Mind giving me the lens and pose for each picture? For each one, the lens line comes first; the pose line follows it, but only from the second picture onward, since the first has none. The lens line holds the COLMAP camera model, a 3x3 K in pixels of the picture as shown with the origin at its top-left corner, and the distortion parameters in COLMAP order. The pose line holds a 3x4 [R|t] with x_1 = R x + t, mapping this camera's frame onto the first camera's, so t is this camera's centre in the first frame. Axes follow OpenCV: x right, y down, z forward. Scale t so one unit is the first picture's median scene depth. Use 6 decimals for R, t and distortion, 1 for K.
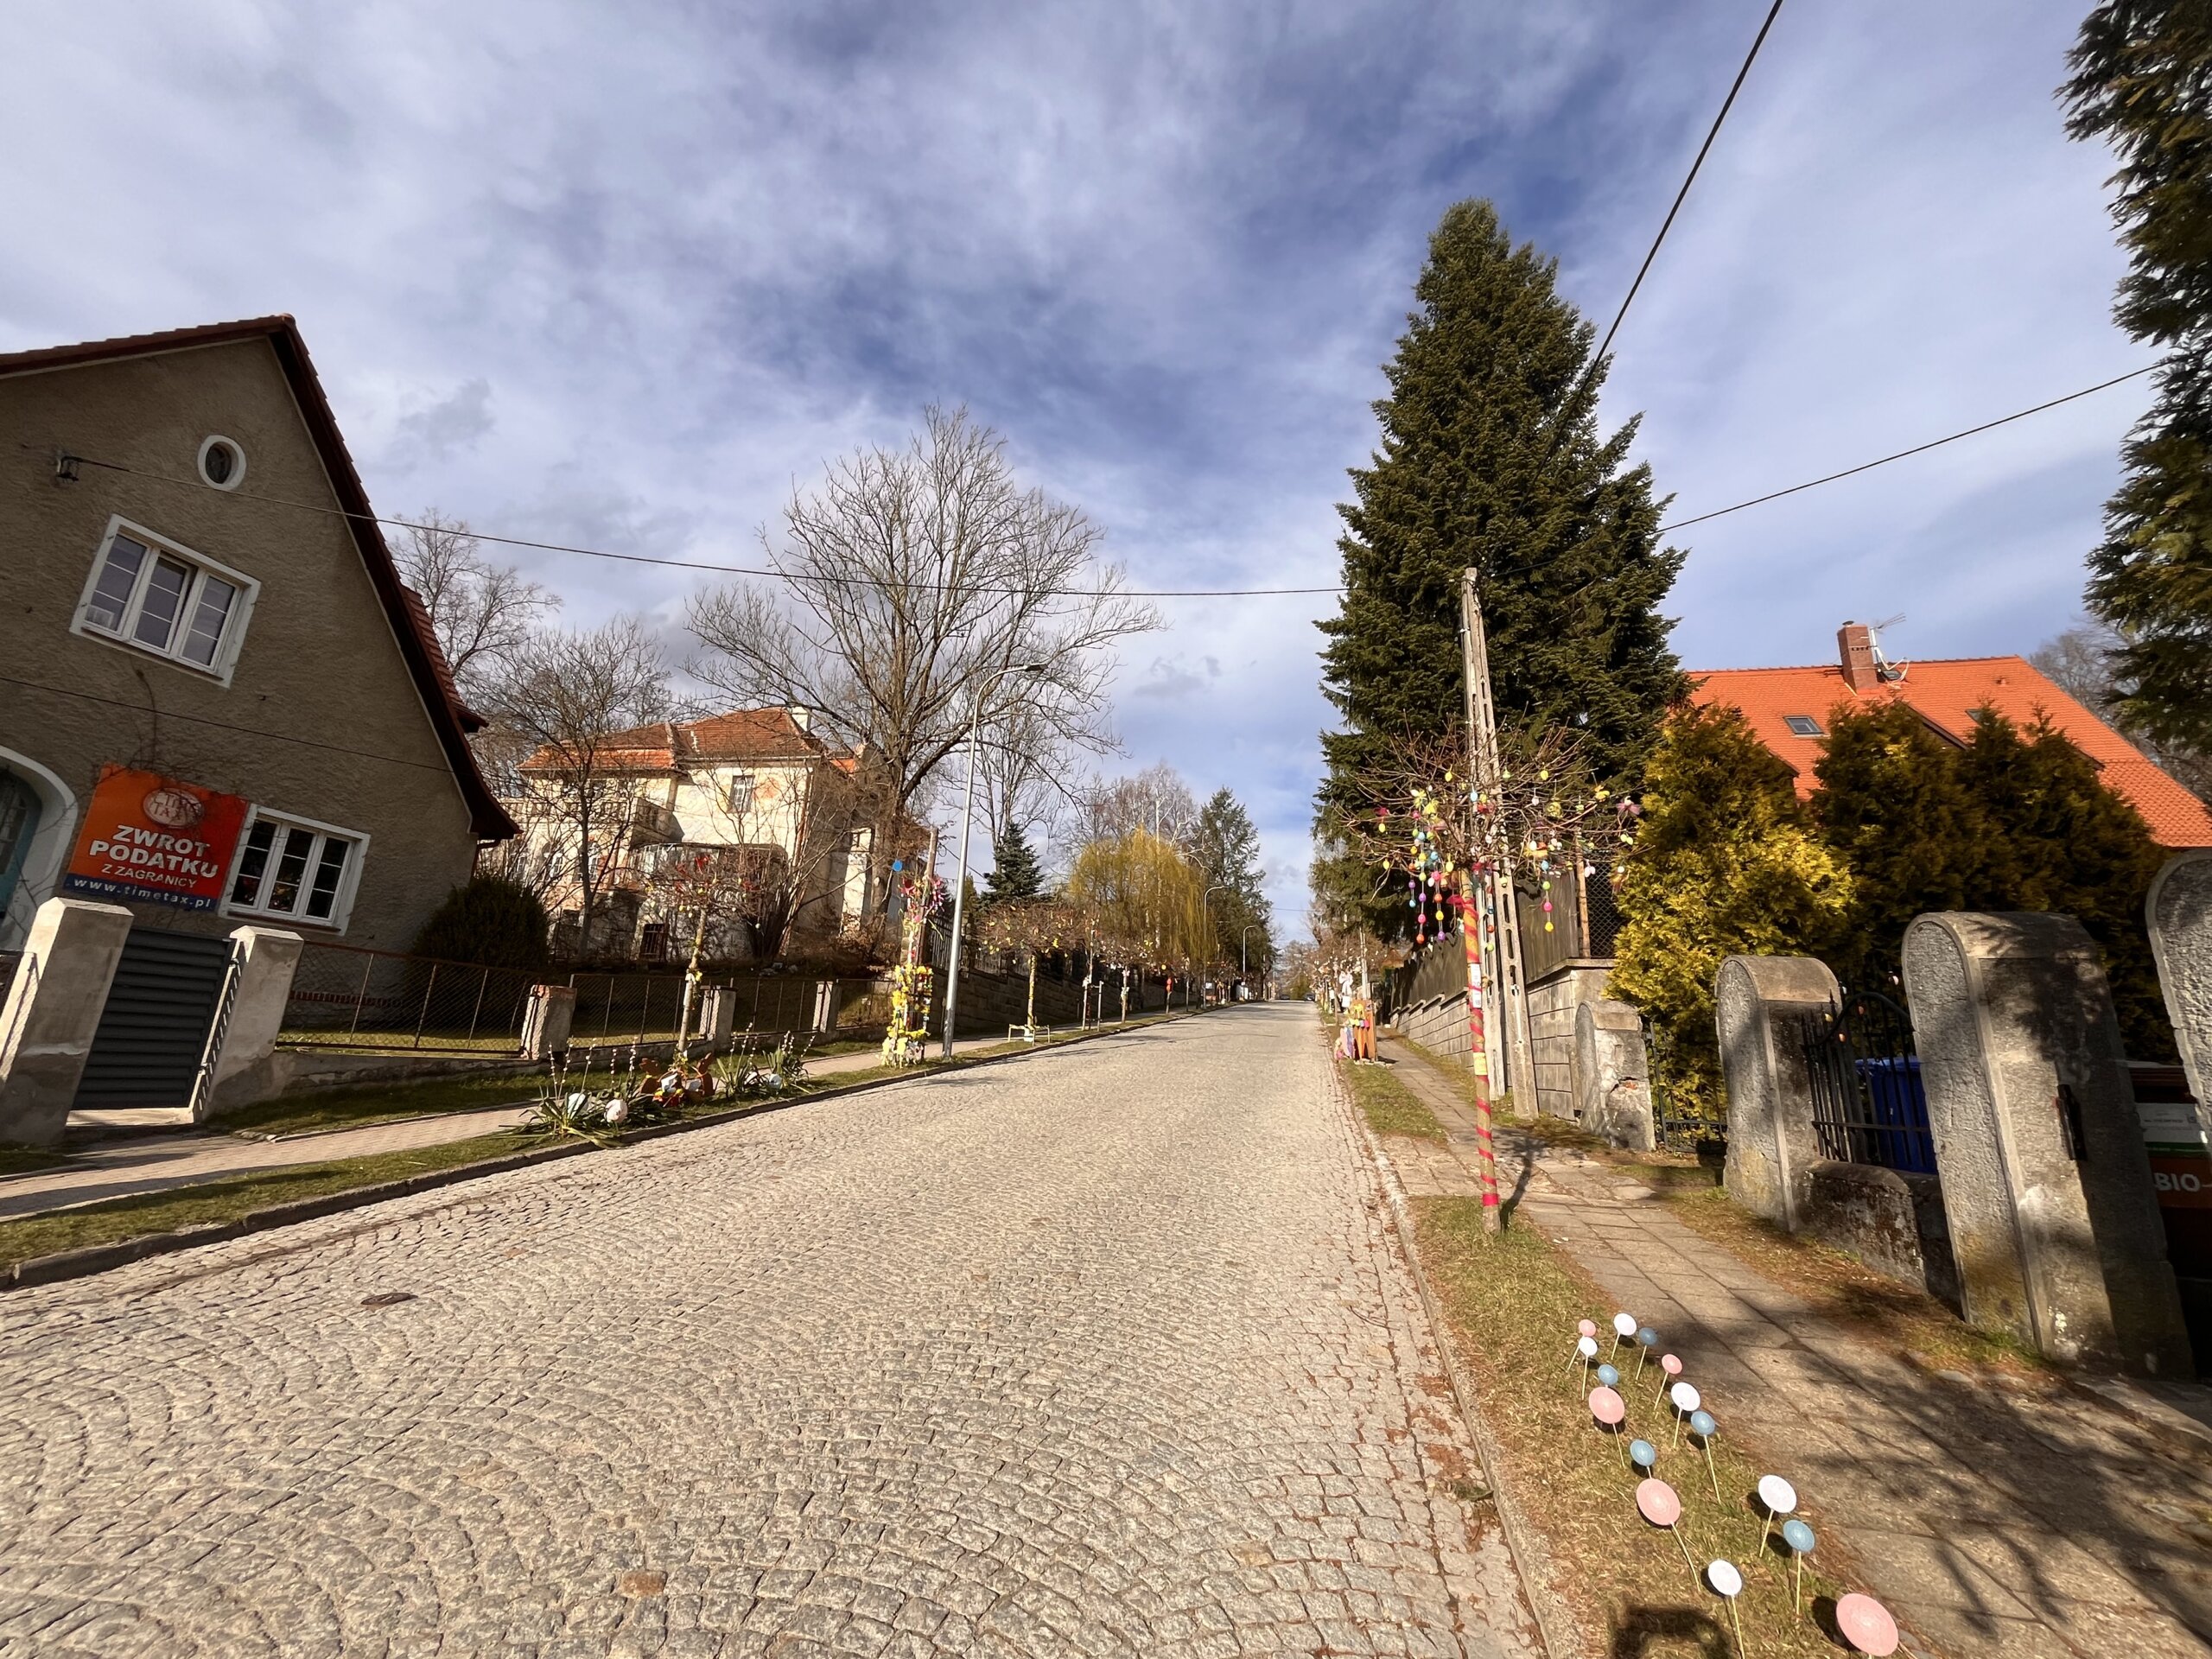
lens RADIAL K [[894.9, 0, 1109.6], [0, 894.9, 830.2], [0, 0, 1]] dist [-0.015900, 0.000270]
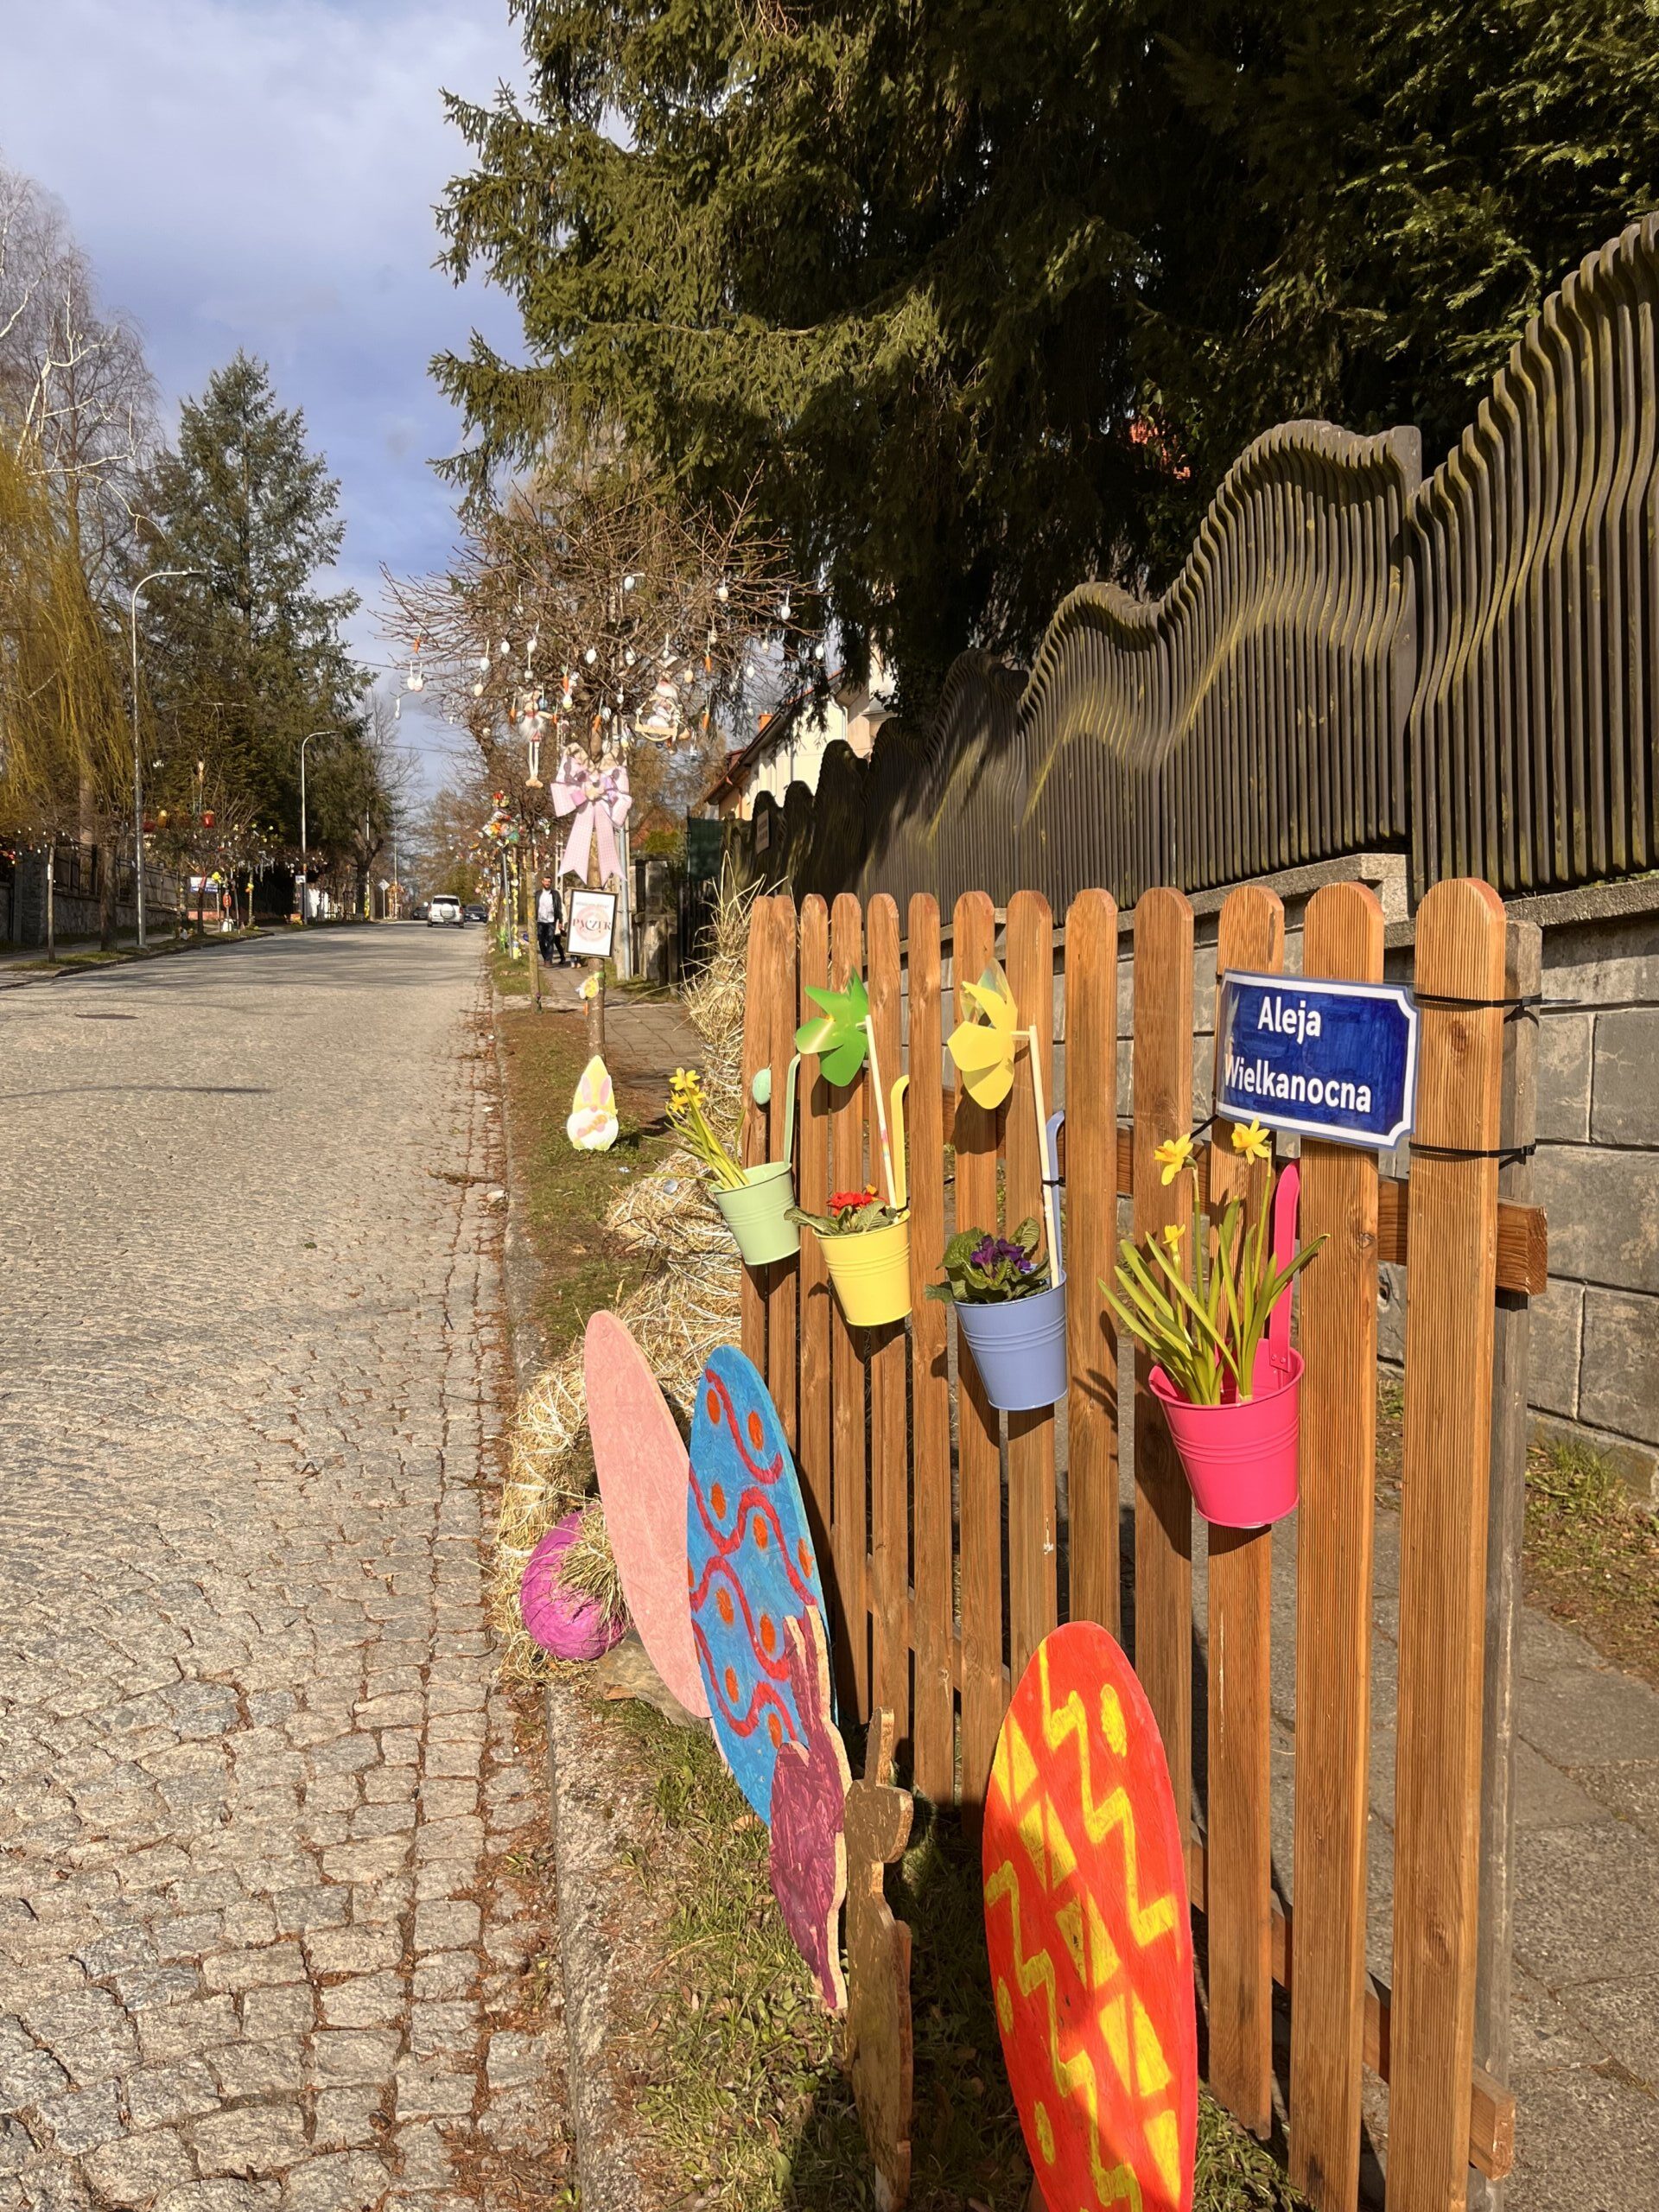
lens RADIAL K [[1762.3, 0, 829.7], [0, 1762.3, 1100.5], [0, 0, 1]] dist [0.014382, -0.001128]
pose [[0.916639, -0.054353, 0.396004, 0.108956], [-0.061343, 0.959847, 0.273735, 0.083341], [-0.394981, -0.275208, 0.876499, 0.435690]]
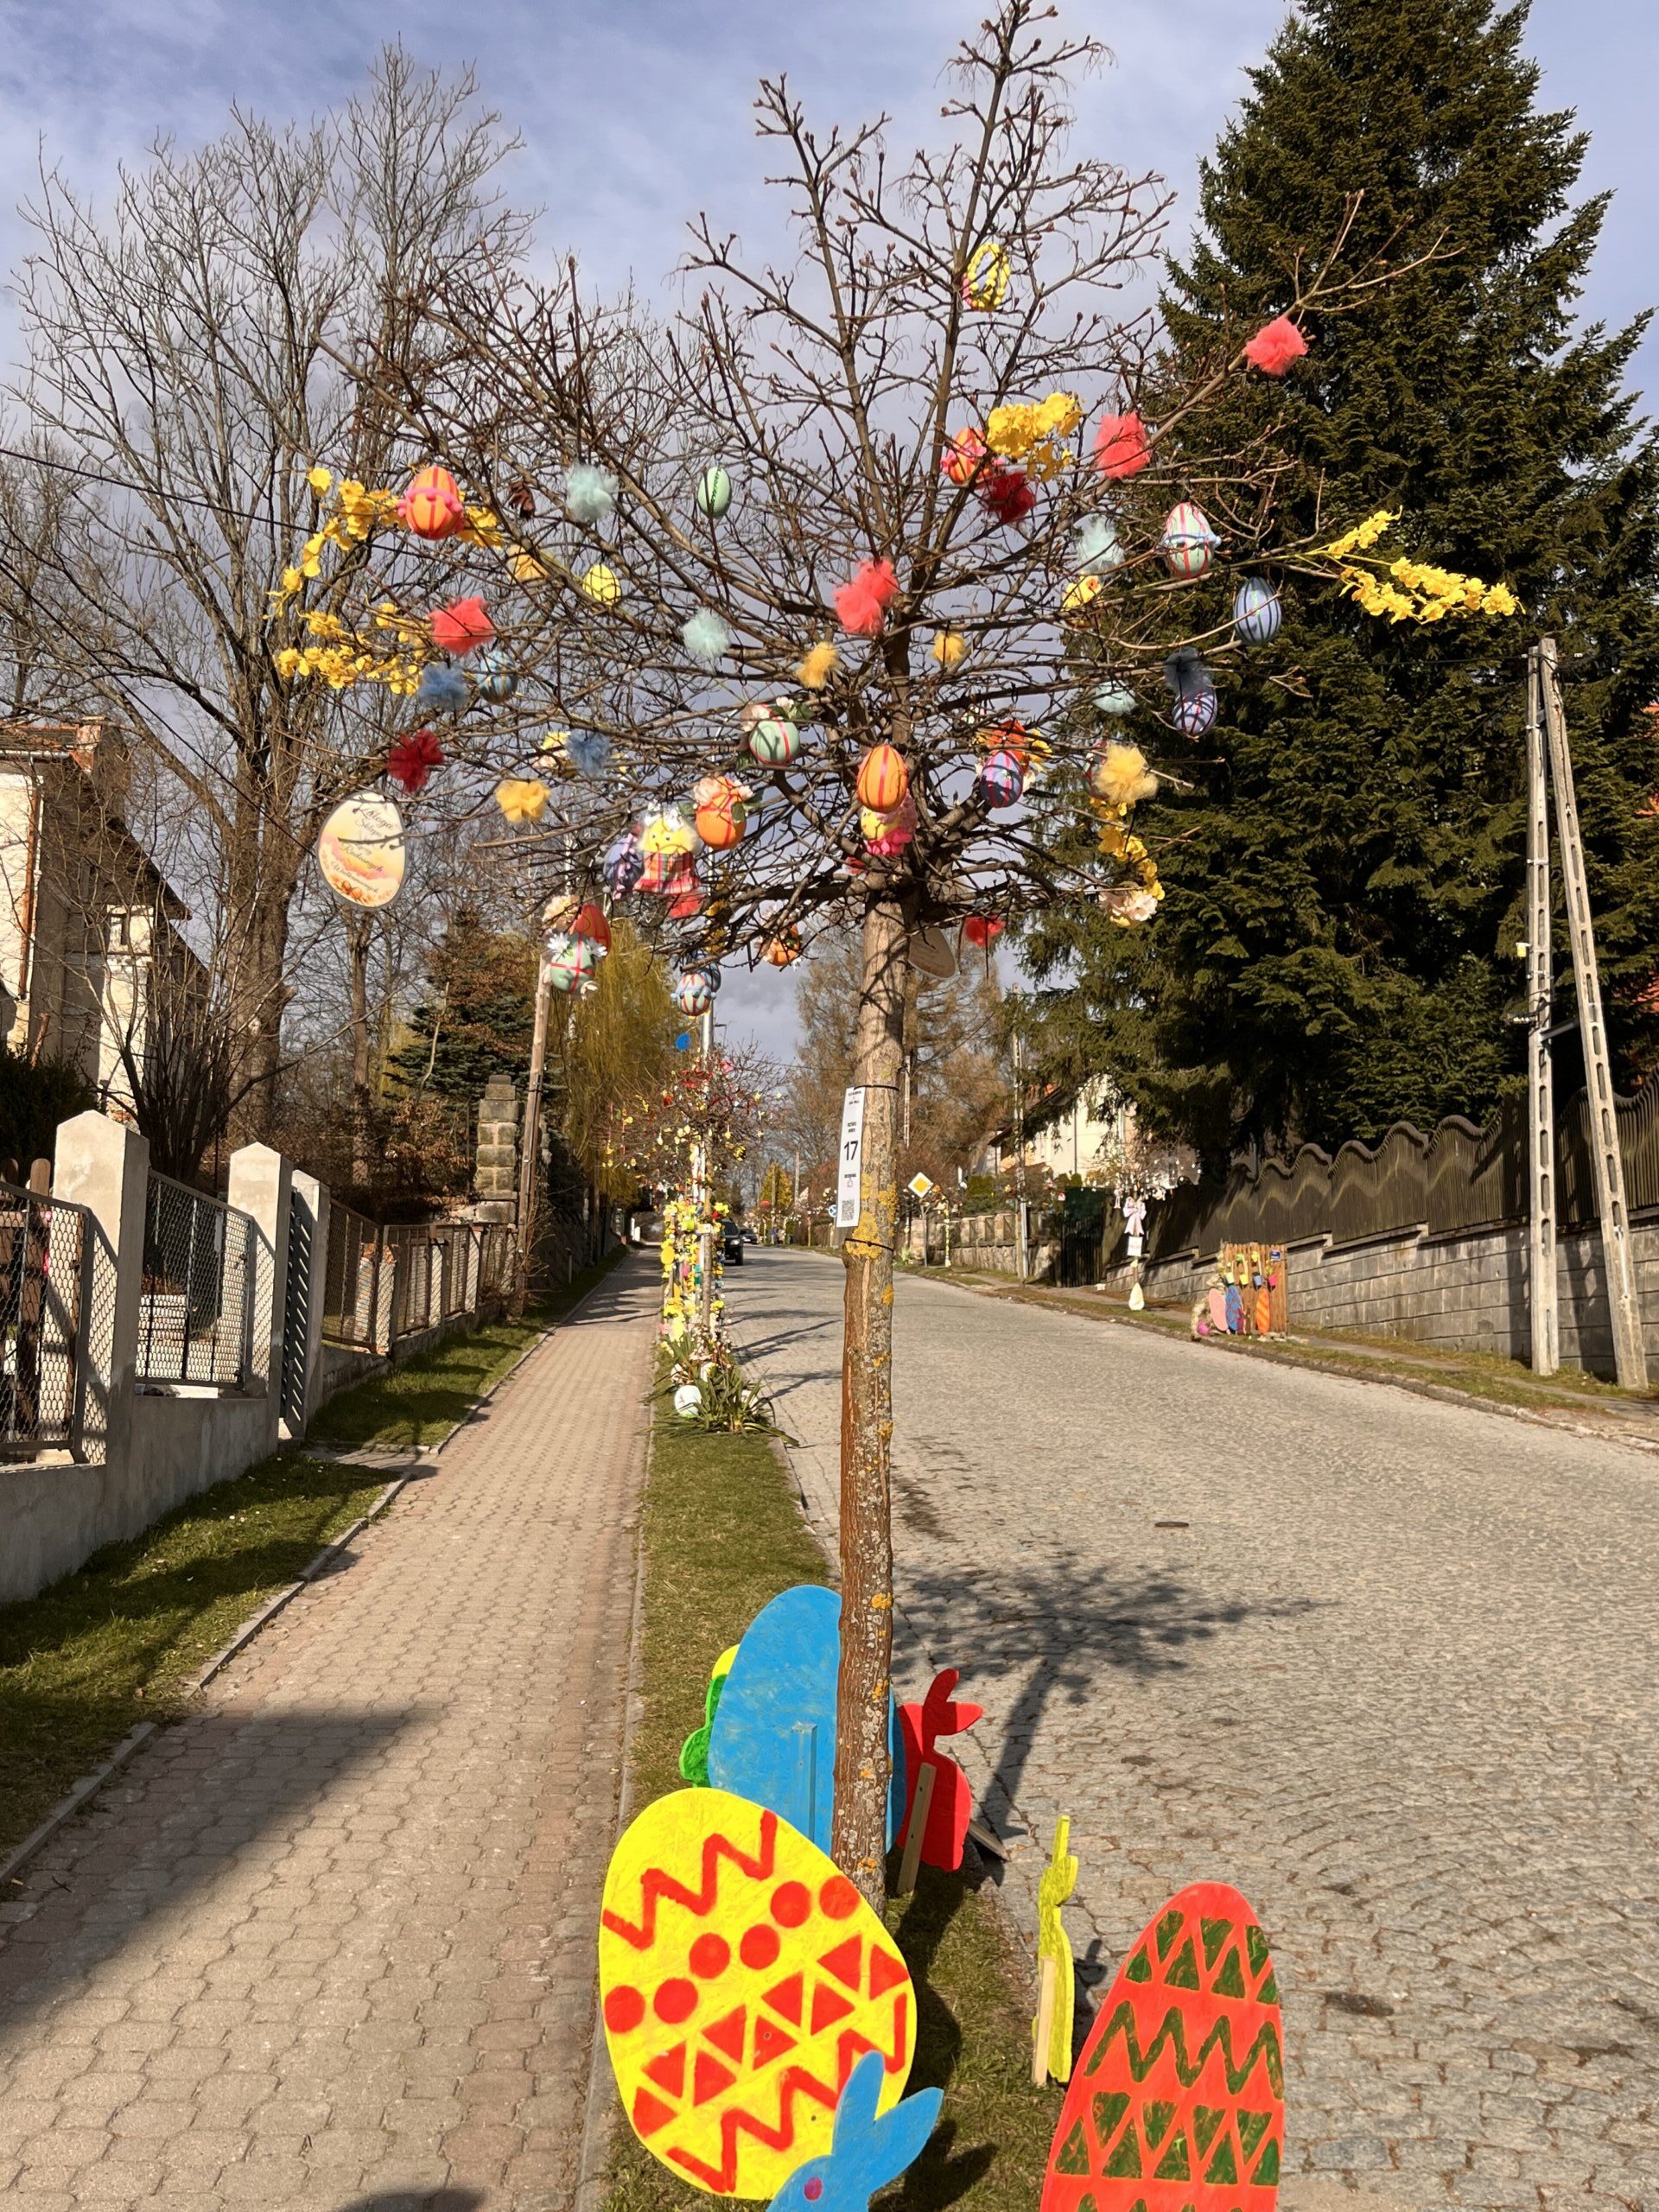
lens RADIAL K [[1995.9, 0, 827.6], [0, 1995.9, 1101.2], [0, 0, 1]] dist [0.017348, -0.011141]
pose [[0.954024, 0.008256, 0.299615, -0.220331], [-0.043230, 0.992959, 0.110289, -0.029756], [-0.296595, -0.118171, 0.947664, -0.134733]]
